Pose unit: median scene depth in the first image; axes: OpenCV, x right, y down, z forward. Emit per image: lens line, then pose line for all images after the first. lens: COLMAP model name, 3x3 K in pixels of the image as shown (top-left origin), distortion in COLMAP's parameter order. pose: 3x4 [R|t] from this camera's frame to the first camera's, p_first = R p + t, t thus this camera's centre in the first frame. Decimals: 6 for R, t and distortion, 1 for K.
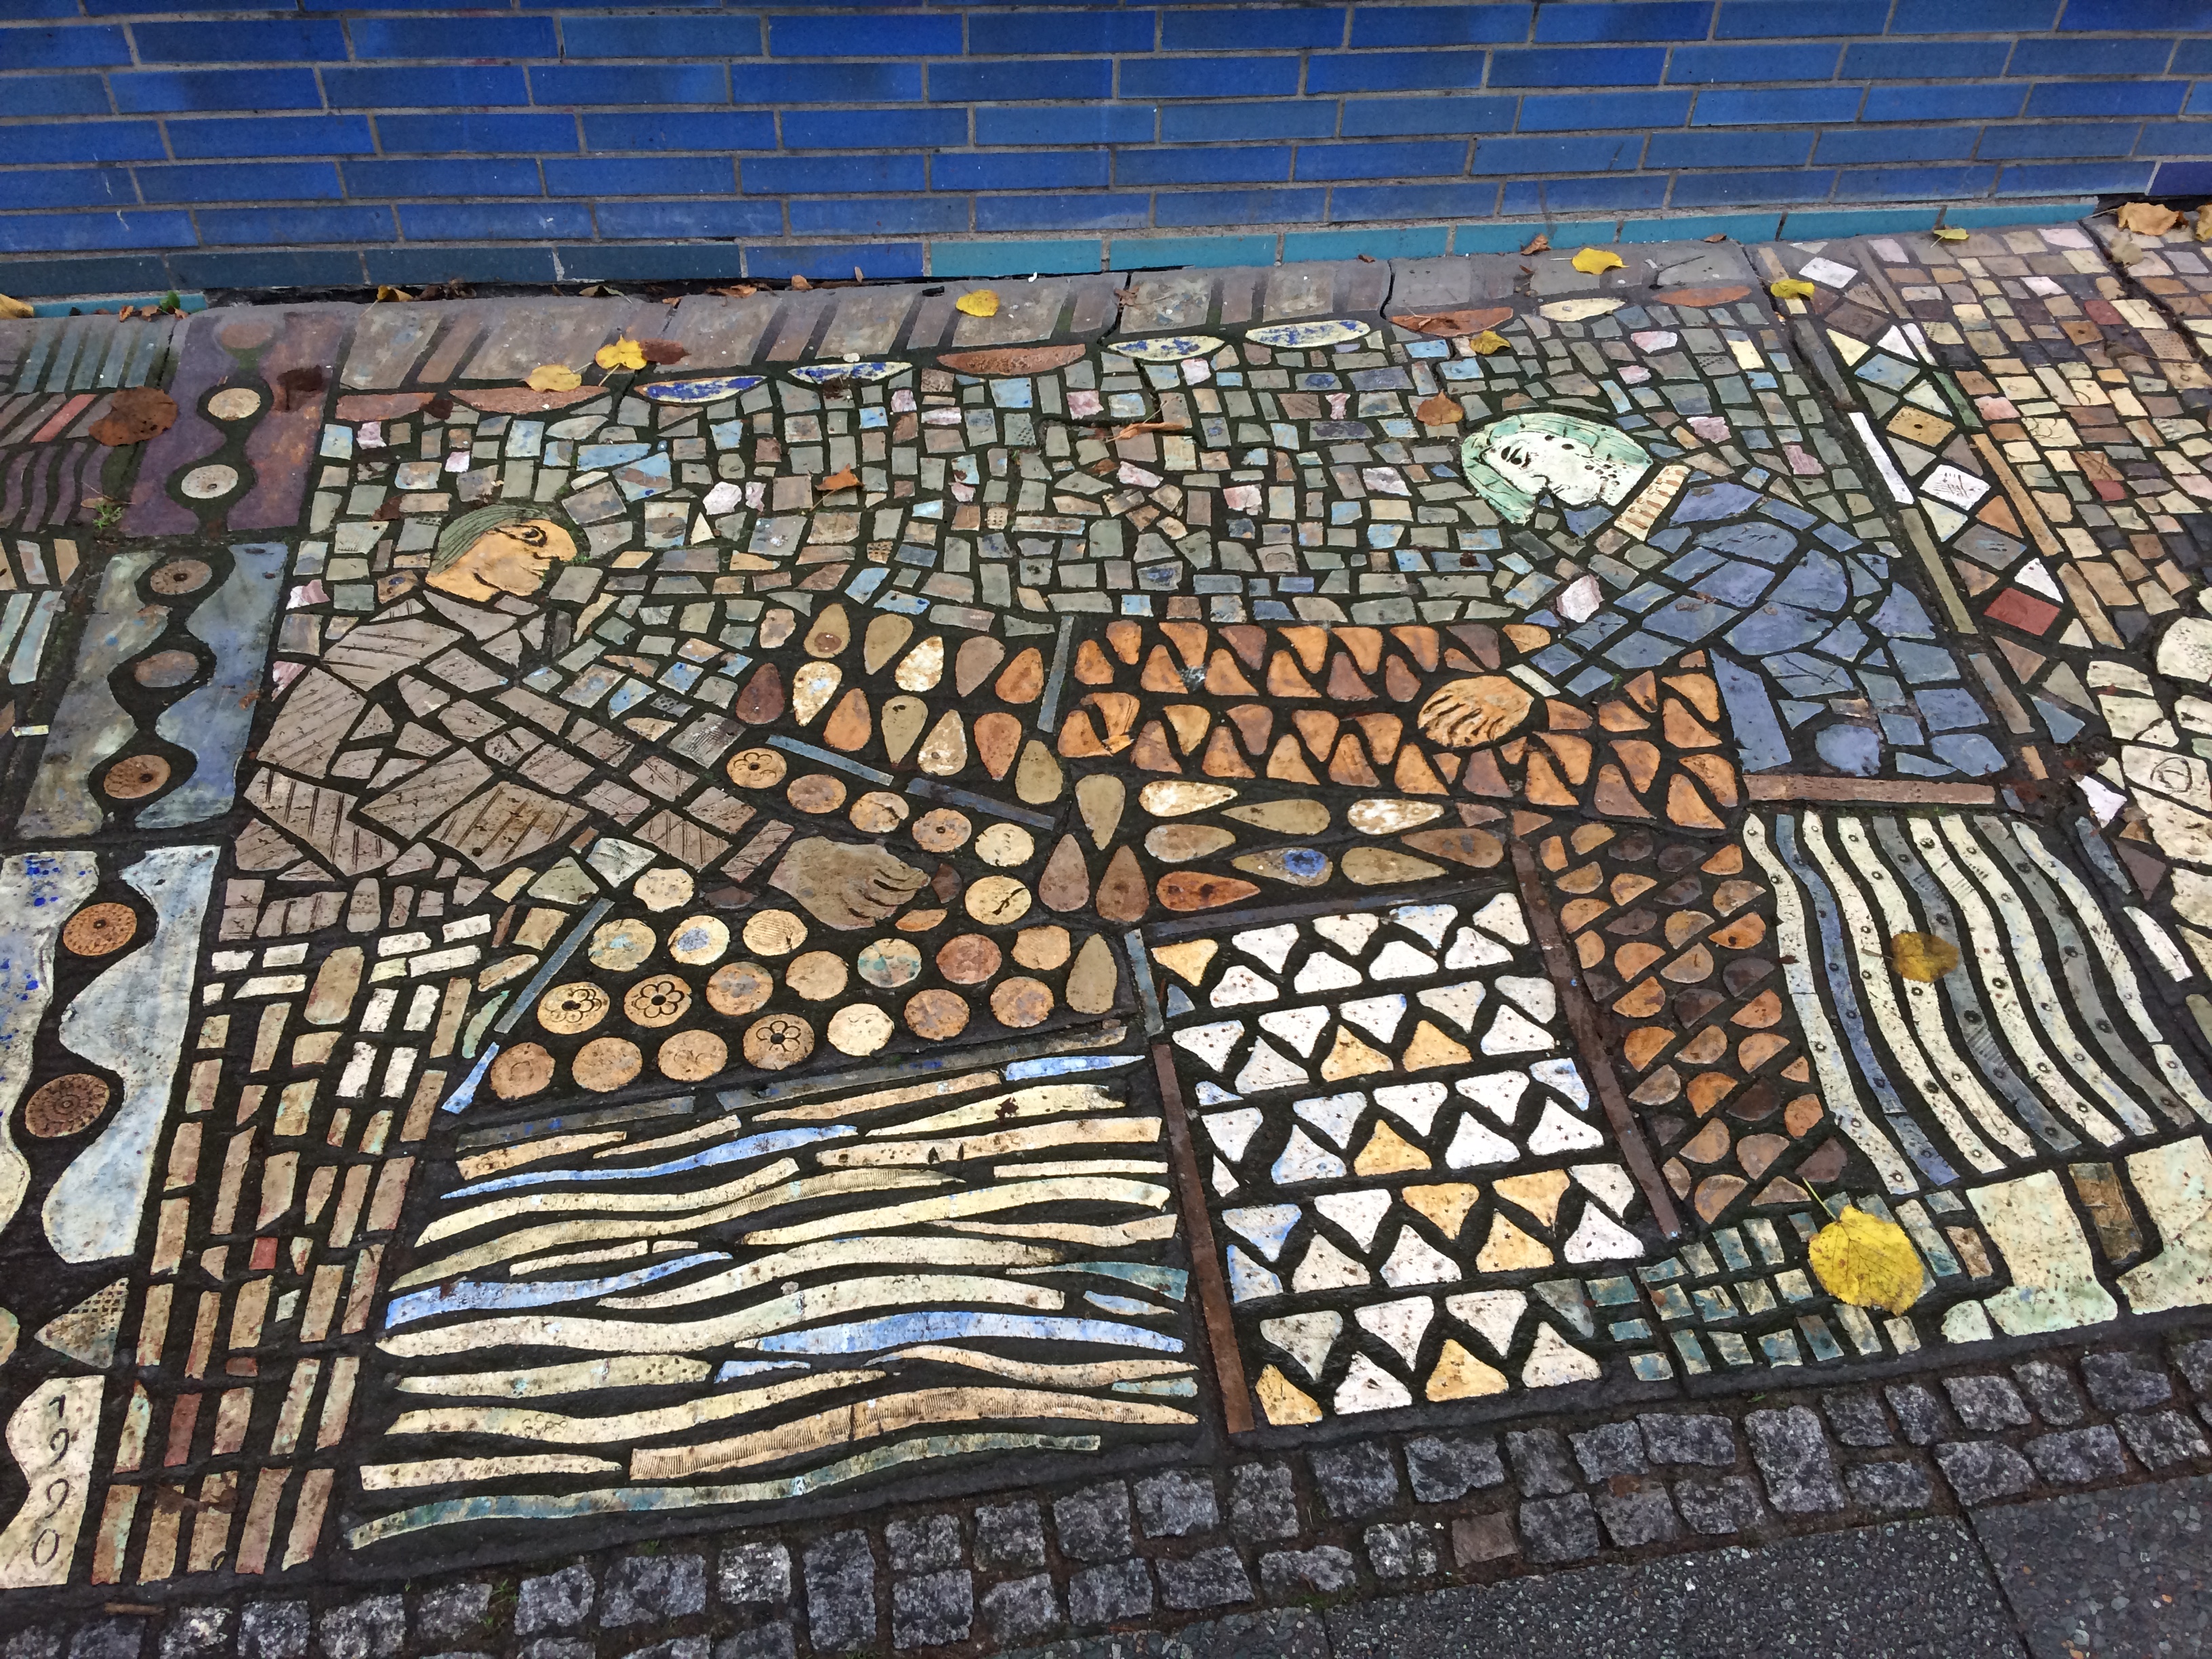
lens RADIAL K [[1868.9, 0, 1105.3], [0, 1868.9, 831.1], [0, 0, 1]] dist [-0.000367, -0.041073]
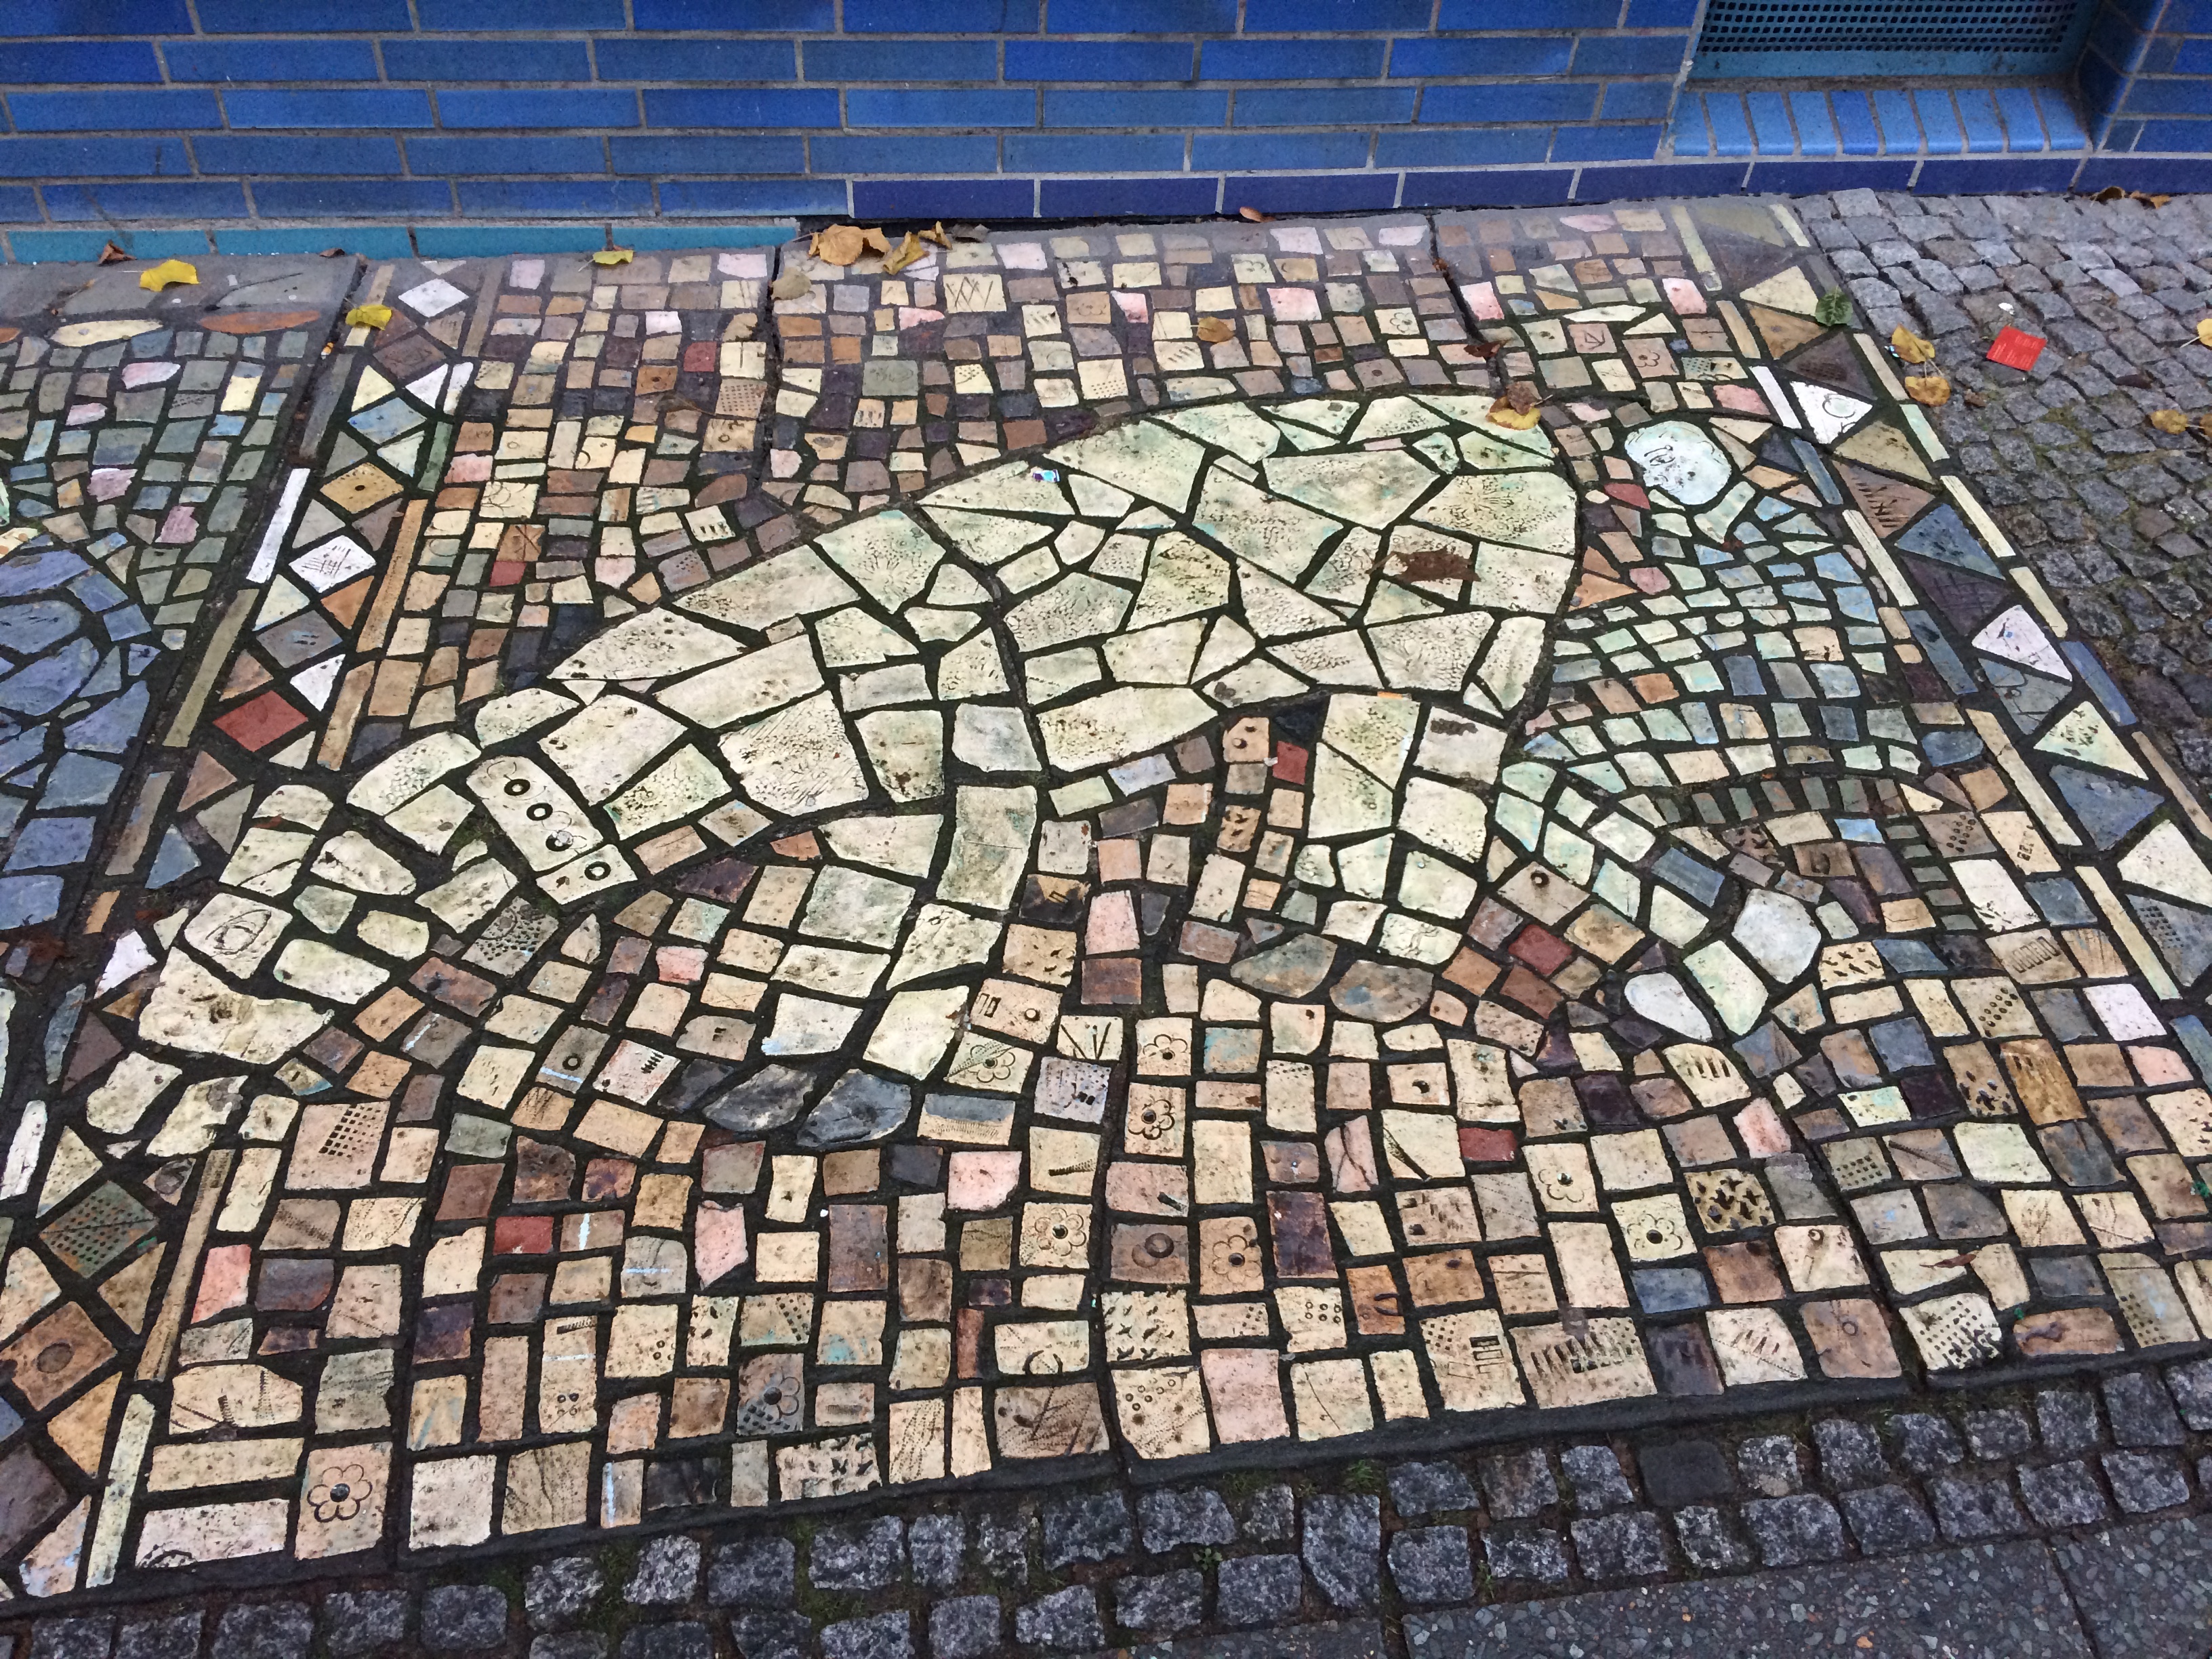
lens RADIAL K [[1868.9, 0, 1106.3], [0, 1868.9, 830.0], [0, 0, 1]] dist [-0.000367, -0.041073]
pose [[0.999070, 0.043107, 0.000064, 0.756559], [-0.043071, 0.998166, 0.042541, -0.102915], [0.001770, -0.042504, 0.999095, 0.106588]]
